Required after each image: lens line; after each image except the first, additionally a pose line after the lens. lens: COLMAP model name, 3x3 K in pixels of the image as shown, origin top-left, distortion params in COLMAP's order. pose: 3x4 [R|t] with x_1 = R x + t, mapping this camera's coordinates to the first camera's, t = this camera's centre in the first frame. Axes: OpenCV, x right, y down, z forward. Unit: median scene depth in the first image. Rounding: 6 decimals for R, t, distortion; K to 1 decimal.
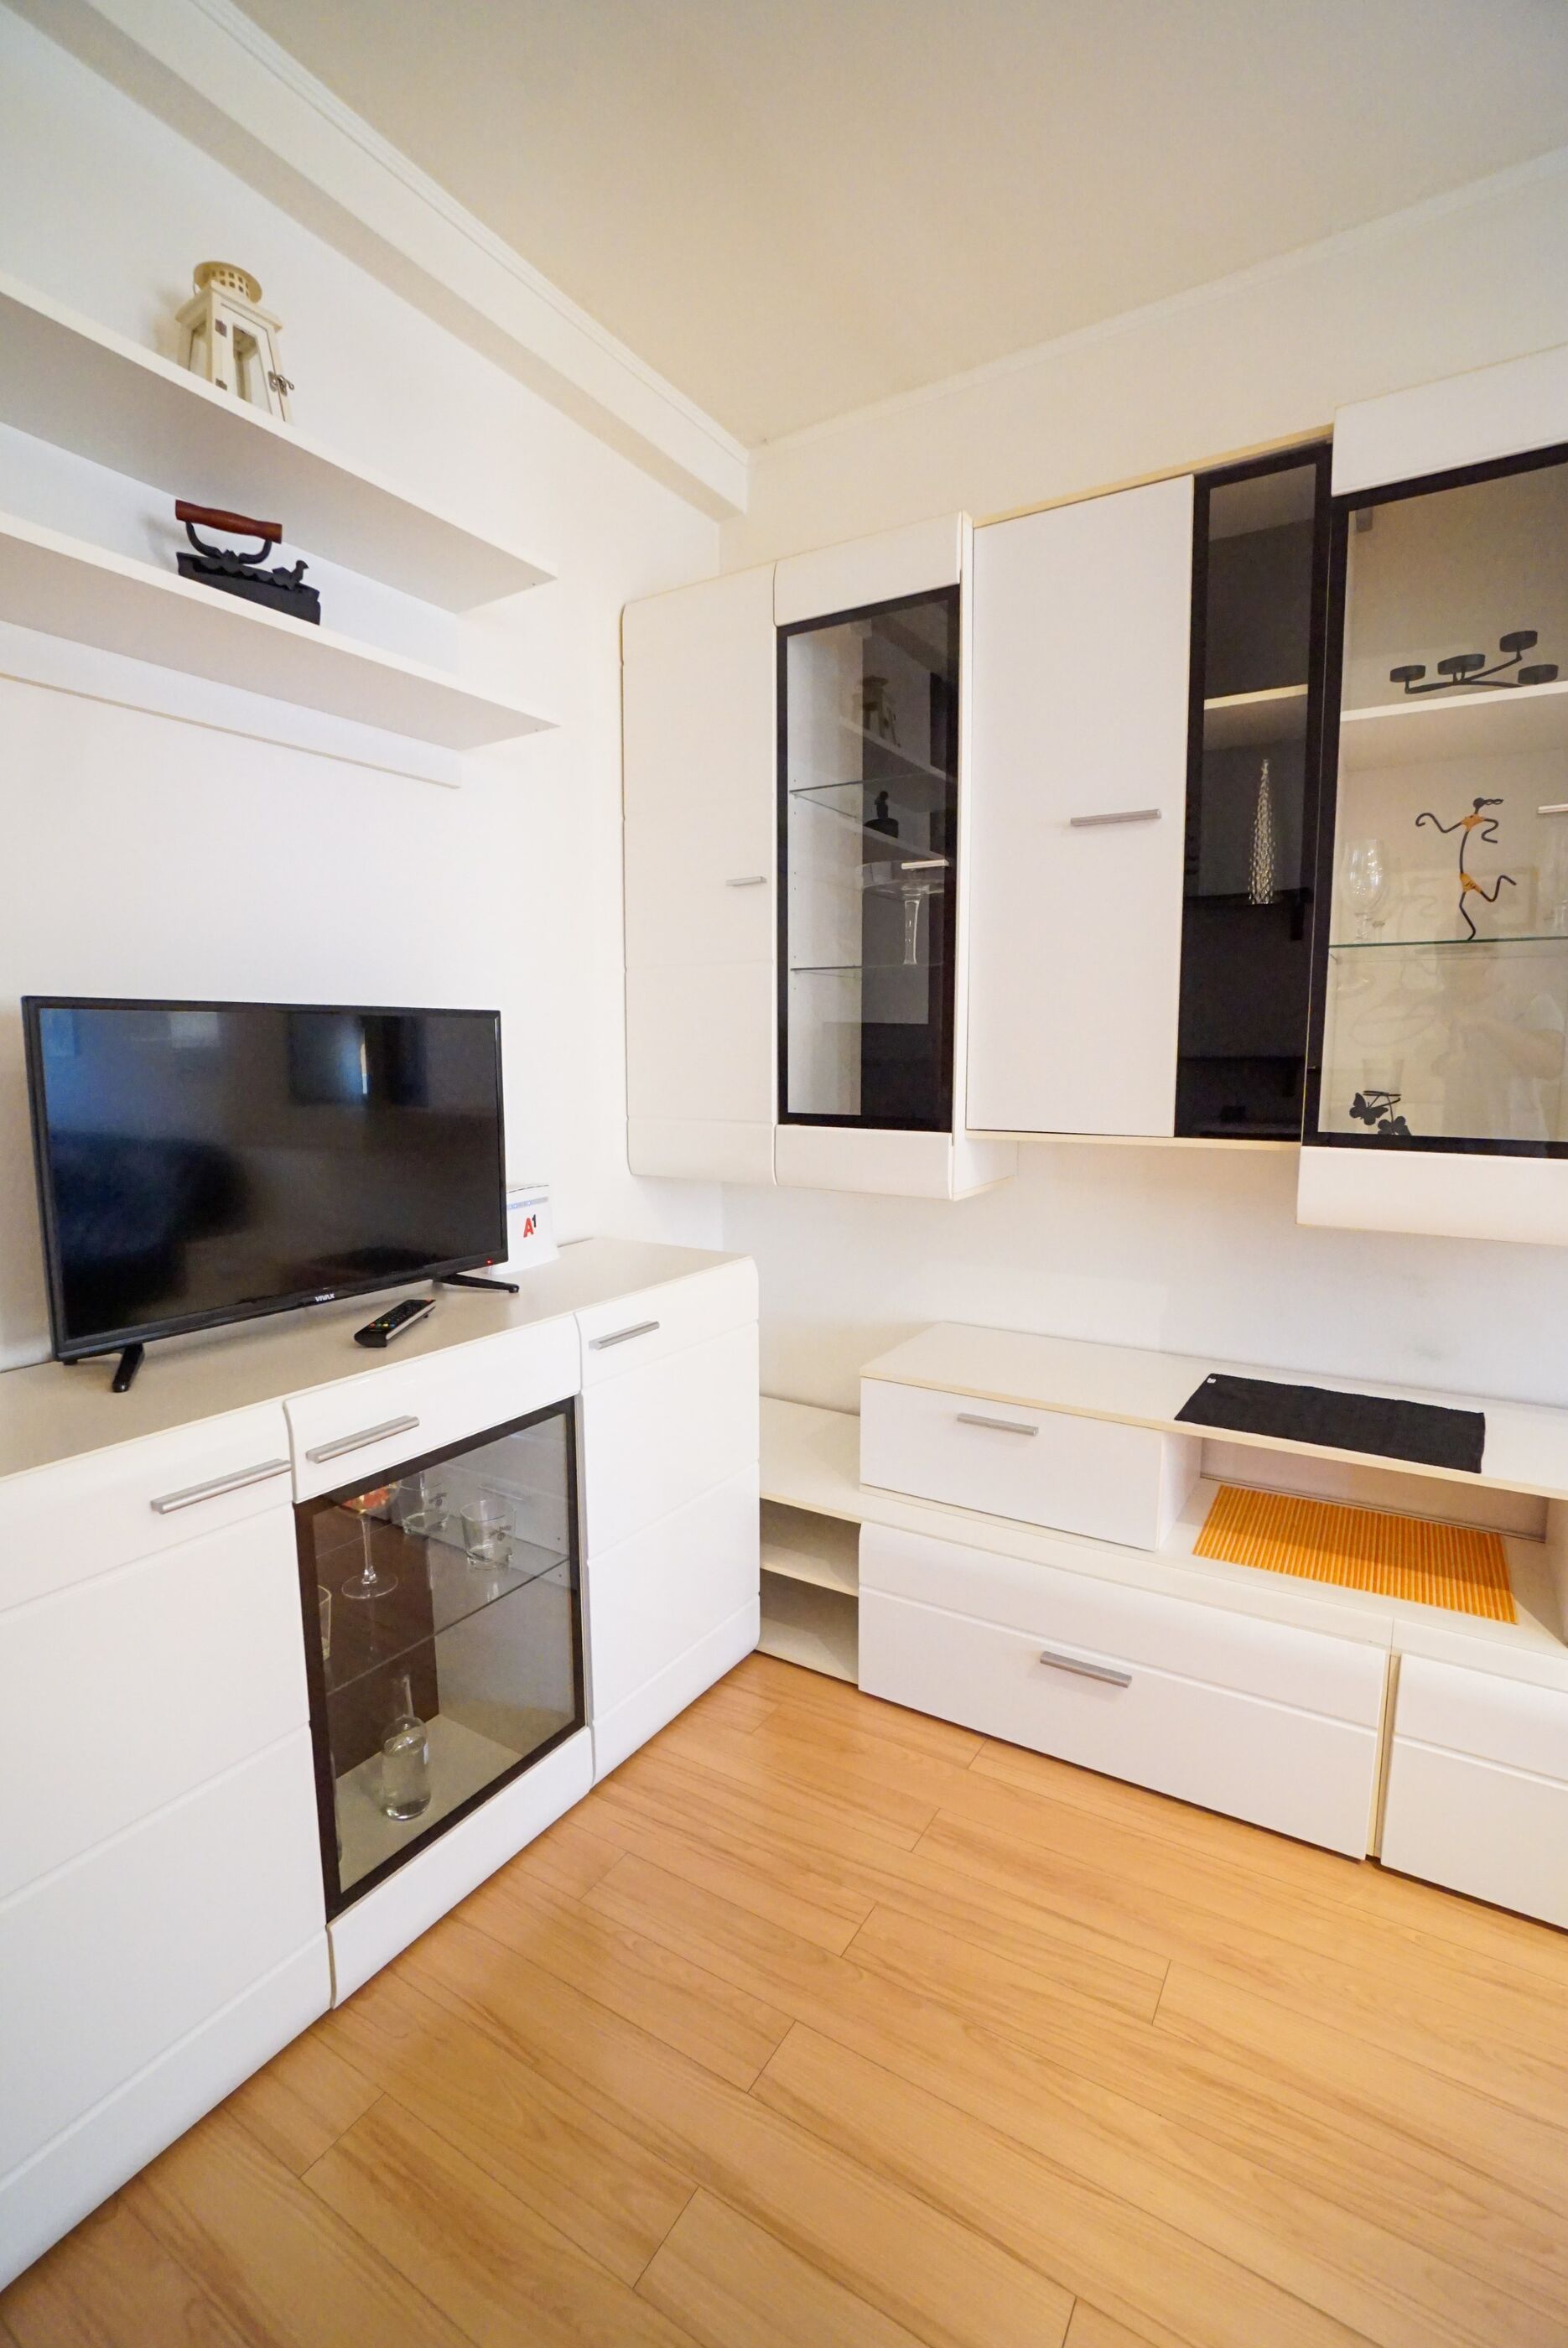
lens RADIAL K [[1072.7, 0, 794.0], [0, 1072.7, 1183.6], [0, 0, 1]] dist [-0.058113, 0.019231]
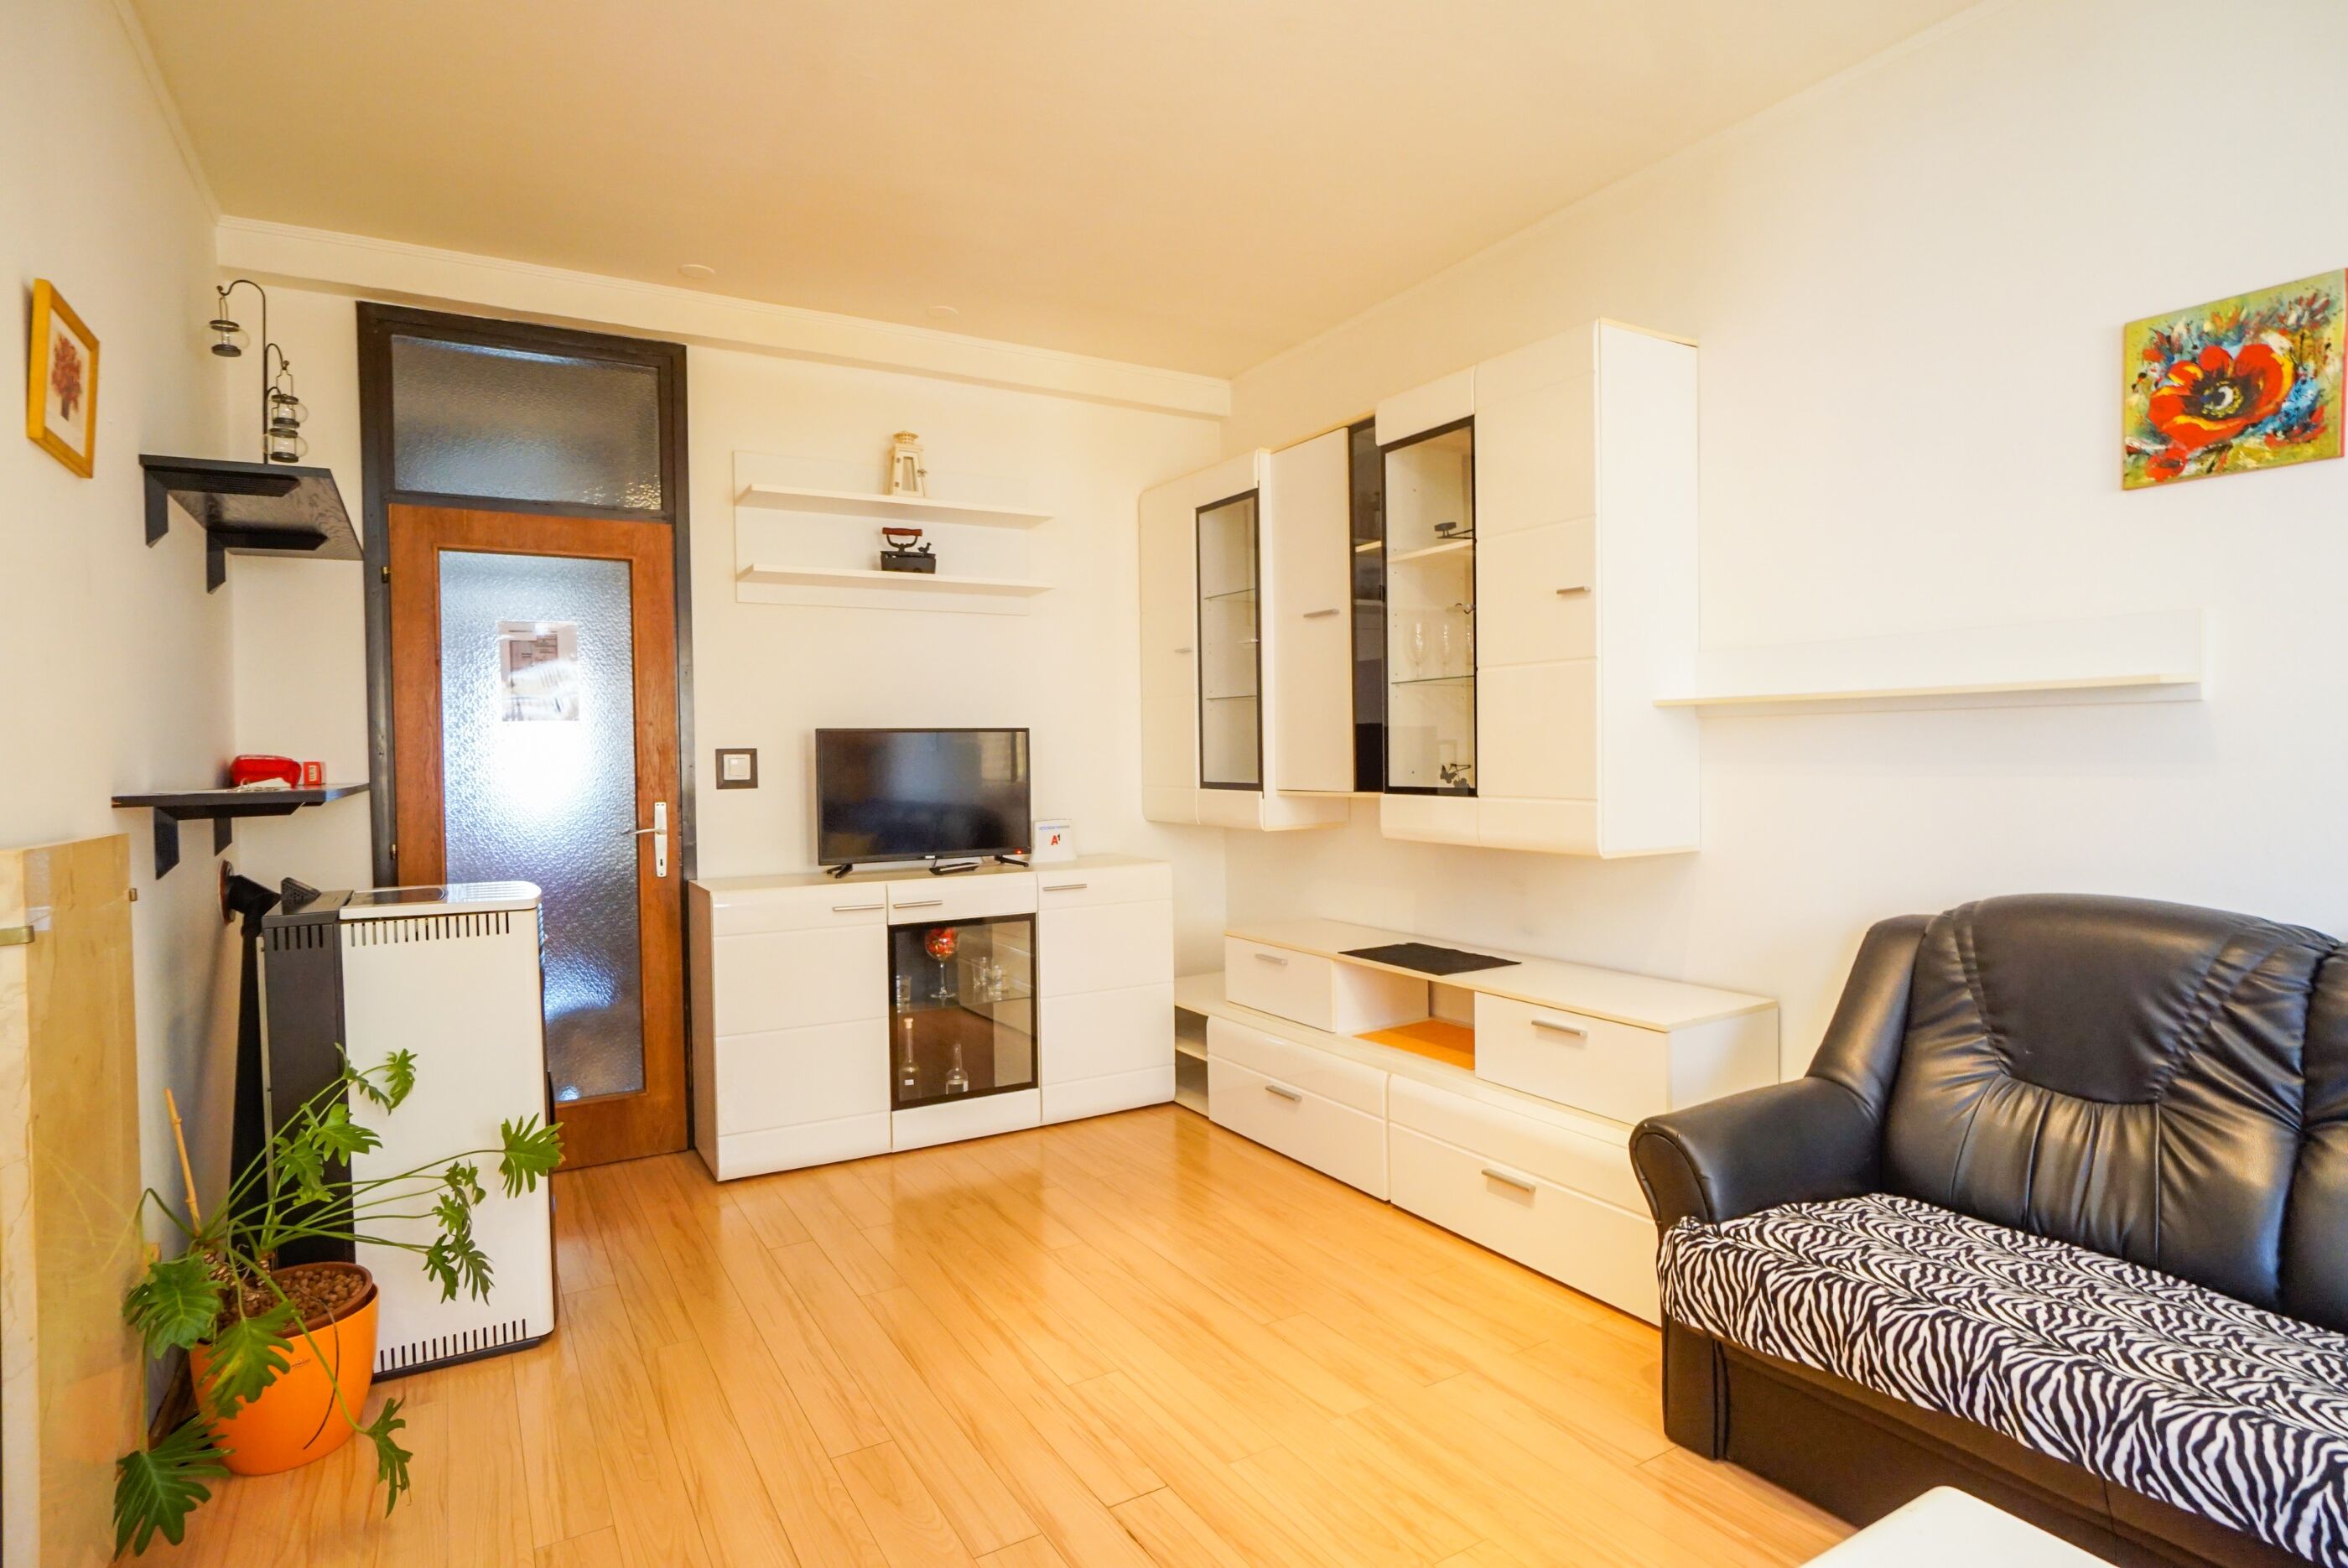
lens RADIAL K [[1245.4, 0, 1167.6], [0, 1245.4, 778.1], [0, 0, 1]] dist [-0.052838, 0.033486]
pose [[0.882017, -0.002364, -0.471212, 1.101608], [-0.045196, 0.994953, -0.089588, 0.136983], [0.469046, 0.100315, 0.877458, -0.964121]]
